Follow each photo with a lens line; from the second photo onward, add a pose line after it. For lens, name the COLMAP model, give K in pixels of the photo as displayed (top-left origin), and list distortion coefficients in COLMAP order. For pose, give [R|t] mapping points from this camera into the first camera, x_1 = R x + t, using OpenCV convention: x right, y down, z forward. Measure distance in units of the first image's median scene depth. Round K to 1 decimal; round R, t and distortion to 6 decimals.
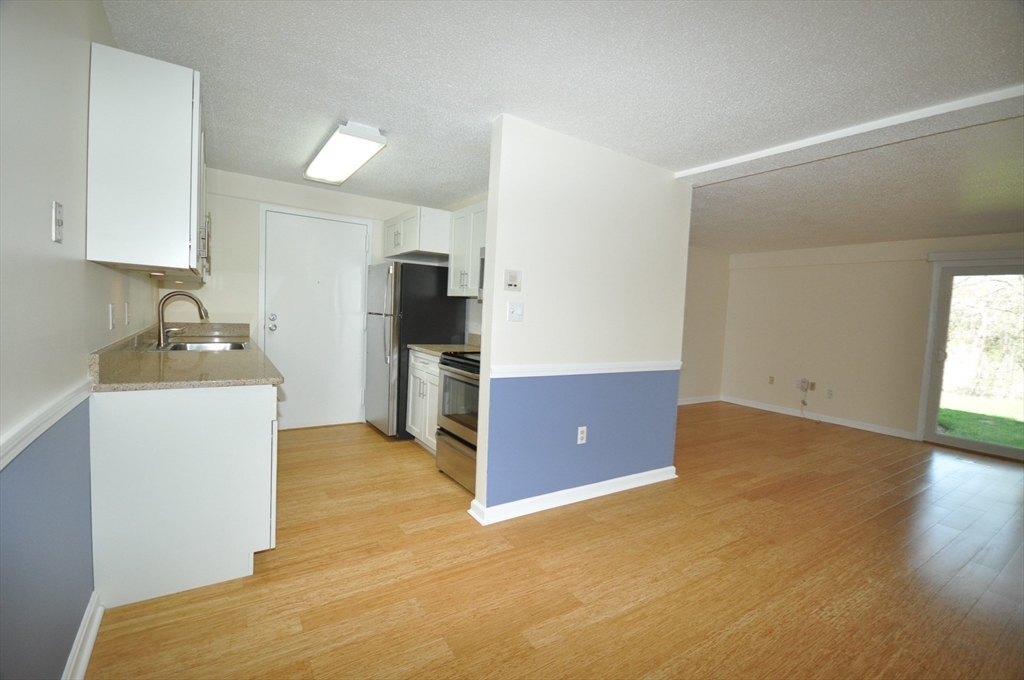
lens RADIAL K [[447.6, 0, 510.0], [0, 447.6, 340.1], [0, 0, 1]] dist [0.015725, -0.014340]
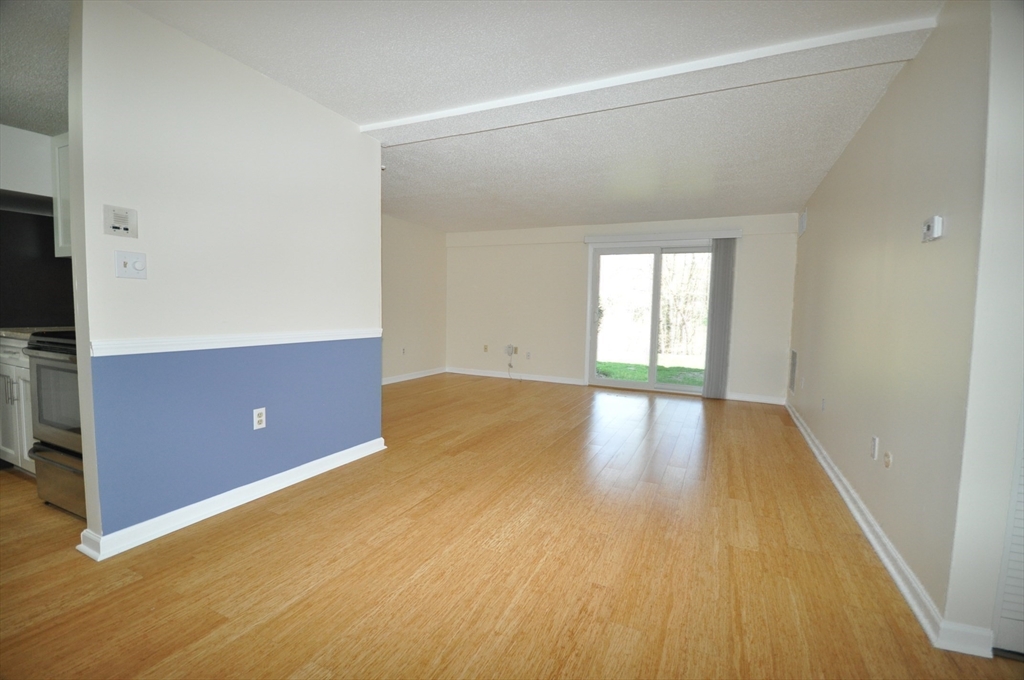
lens RADIAL K [[447.6, 0, 510.0], [0, 447.6, 340.1], [0, 0, 1]] dist [0.015725, -0.014340]
pose [[0.854693, -0.066023, 0.514918, 0.143551], [0.051447, 0.997769, 0.042539, 0.055499], [-0.516578, -0.009867, 0.856183, 0.039129]]
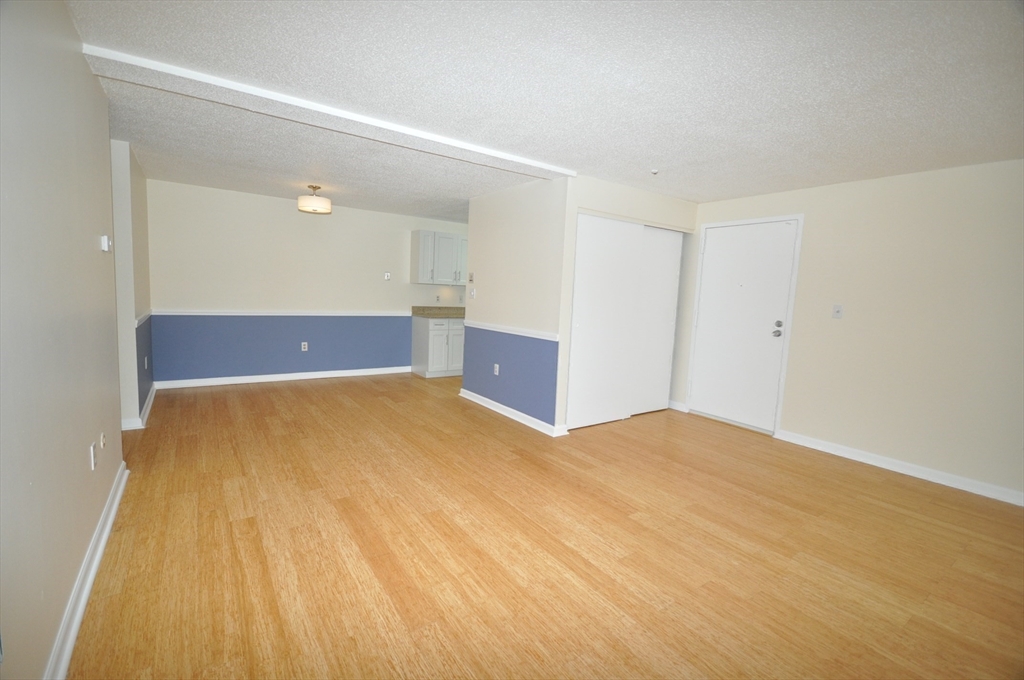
lens RADIAL K [[449.3, 0, 507.3], [0, 449.3, 339.3], [0, 0, 1]] dist [-0.001230, -0.000252]
pose [[0.025755, 0.053605, -0.998230, 1.853367], [-0.105579, 0.993122, 0.050606, 0.018897], [0.994077, 0.104089, 0.031238, 1.025621]]
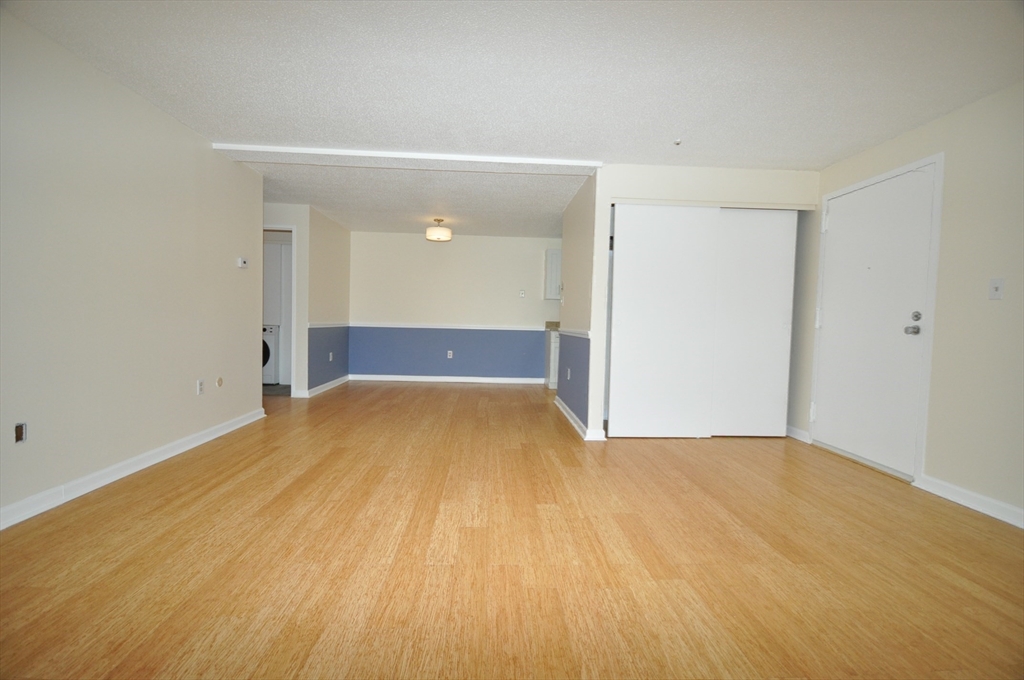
lens RADIAL K [[449.3, 0, 507.3], [0, 449.3, 339.3], [0, 0, 1]] dist [-0.001230, -0.000252]
pose [[-0.510501, -0.029412, -0.859374, 1.730821], [-0.105524, 0.994003, 0.028665, 0.069346], [0.853378, 0.105318, -0.510543, 1.698891]]
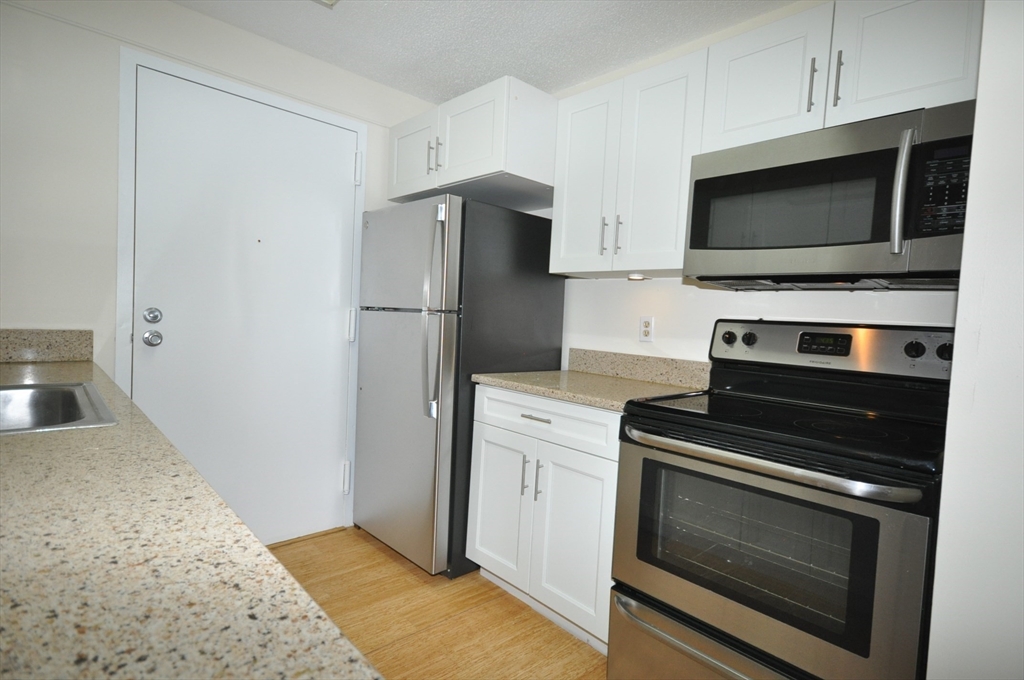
lens RADIAL K [[520.7, 0, 511.6], [0, 520.7, 342.7], [0, 0, 1]] dist [0.017258, -0.000033]
pose [[0.986877, -0.005475, 0.161382, -0.390315], [0.006860, 0.999944, -0.008026, -0.026189], [-0.161329, 0.009028, 0.986859, 0.645839]]
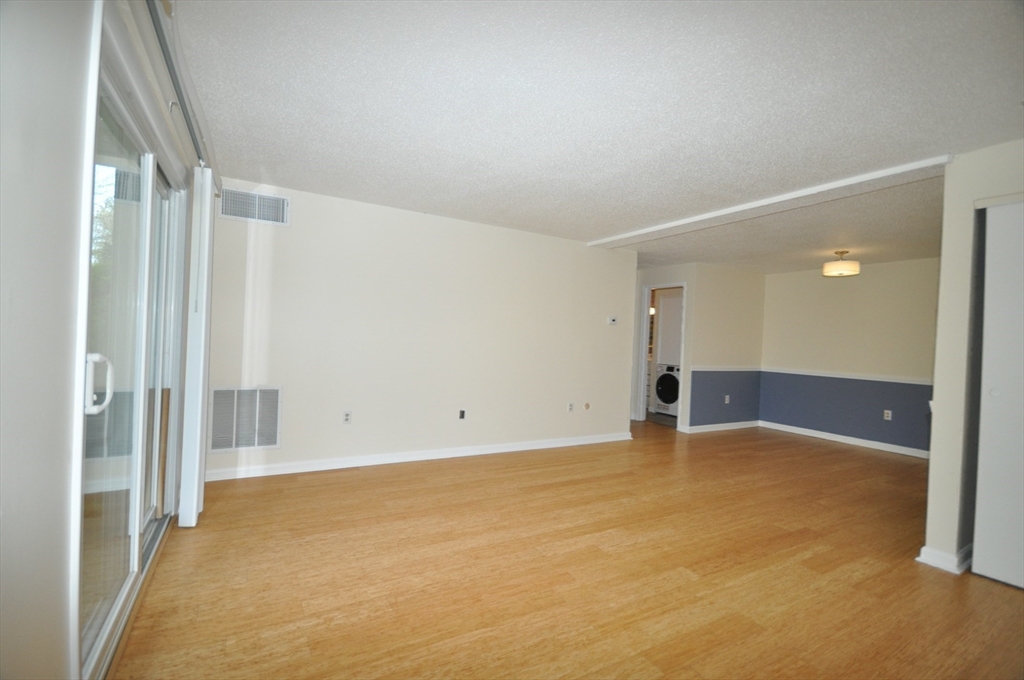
lens RADIAL K [[447.6, 0, 510.0], [0, 447.6, 340.1], [0, 0, 1]] dist [0.015725, -0.014340]
pose [[-0.993616, -0.094070, 0.062276, 1.263315], [-0.089772, 0.993601, 0.068541, -0.050284], [-0.068325, 0.062513, -0.995703, 2.178137]]
